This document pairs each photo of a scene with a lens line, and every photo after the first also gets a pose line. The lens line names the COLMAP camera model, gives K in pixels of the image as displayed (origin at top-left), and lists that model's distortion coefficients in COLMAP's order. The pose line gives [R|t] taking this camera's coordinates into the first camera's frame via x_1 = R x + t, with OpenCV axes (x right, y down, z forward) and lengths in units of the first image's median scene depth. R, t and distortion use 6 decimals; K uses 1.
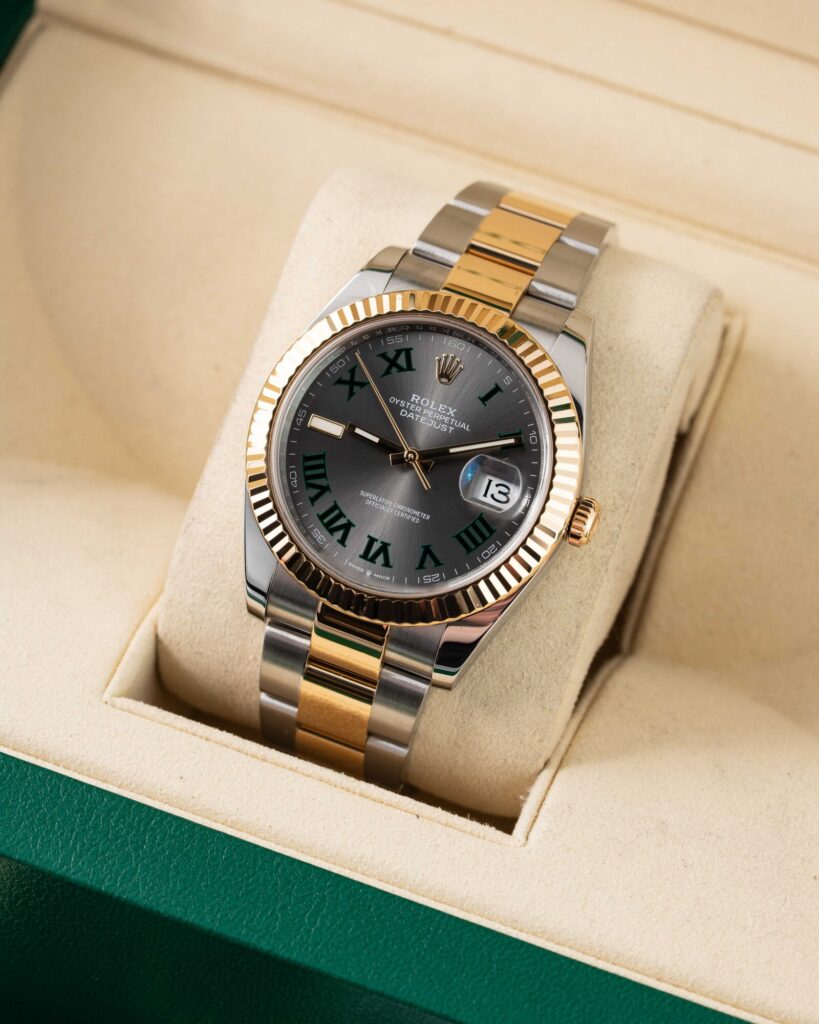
lens RADIAL K [[4135.3, 0, 409.5], [0, 4135.3, 512.0], [0, 0, 1]] dist [0.200637, -2.363892]
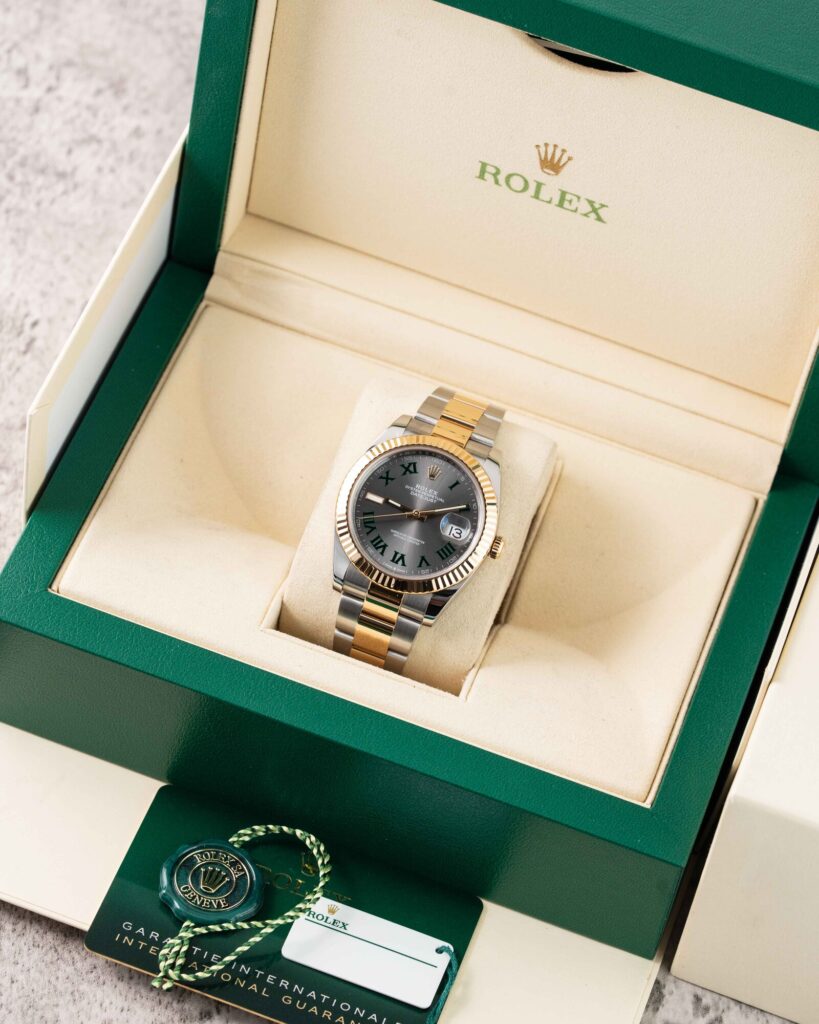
lens RADIAL K [[4135.3, 0, 409.5], [0, 4135.3, 512.0], [0, 0, 1]] dist [0.200637, -2.363892]
pose [[0.992317, 0.031761, 0.119571, -0.250738], [-0.021647, 0.996150, -0.084953, 0.162036], [-0.121809, 0.081712, 0.989184, -1.057385]]
